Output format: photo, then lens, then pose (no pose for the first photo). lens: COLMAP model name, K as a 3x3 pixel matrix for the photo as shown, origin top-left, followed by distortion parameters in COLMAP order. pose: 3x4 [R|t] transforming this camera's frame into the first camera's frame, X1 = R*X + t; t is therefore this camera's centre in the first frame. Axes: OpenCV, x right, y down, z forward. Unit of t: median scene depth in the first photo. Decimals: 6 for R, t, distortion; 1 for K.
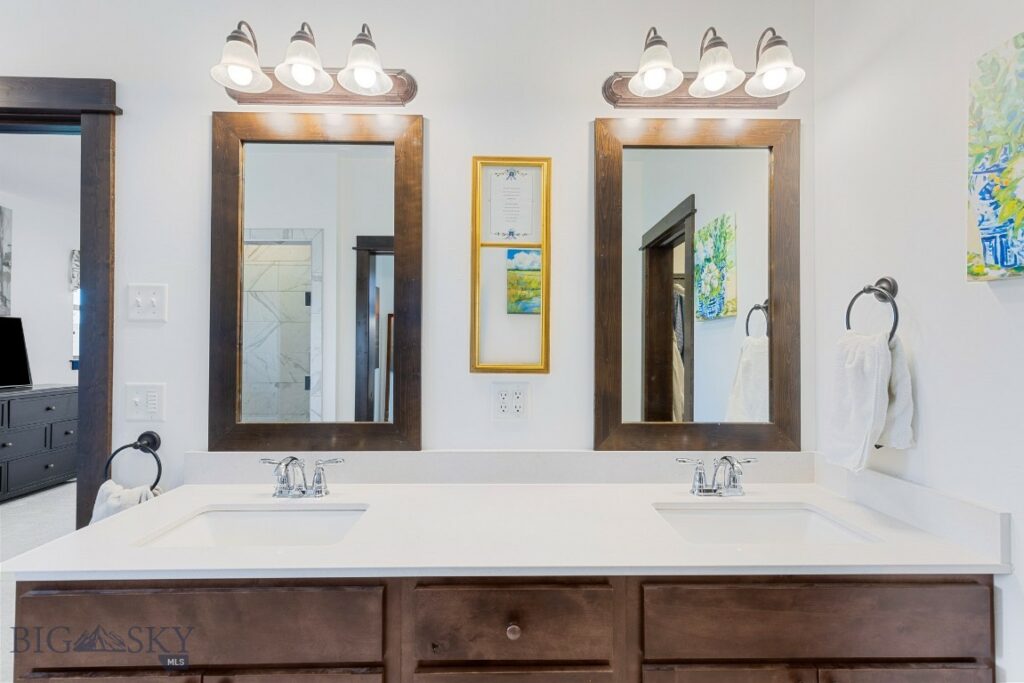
lens RADIAL K [[457.9, 0, 513.0], [0, 457.9, 341.4], [0, 0, 1]] dist [-0.002838, -0.000561]
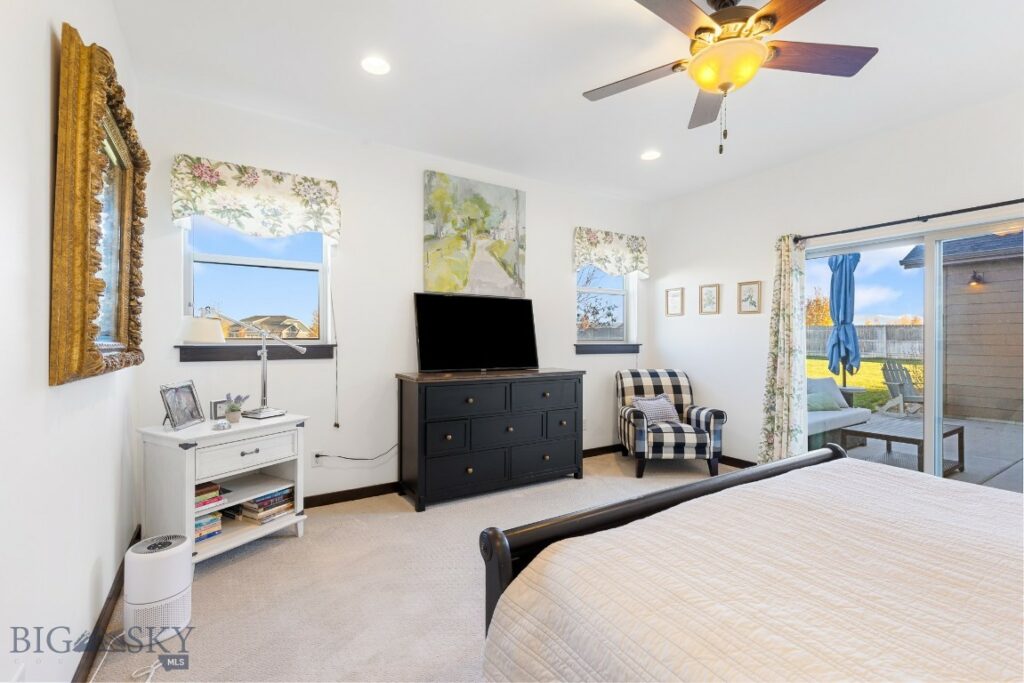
lens RADIAL K [[457.9, 0, 508.4], [0, 457.9, 335.1], [0, 0, 1]] dist [-0.002838, -0.000561]
pose [[0.512458, -0.009090, -0.858664, -0.255482], [0.006464, 0.999956, -0.006728, 0.032554], [0.858688, -0.002102, 0.512495, 0.451339]]
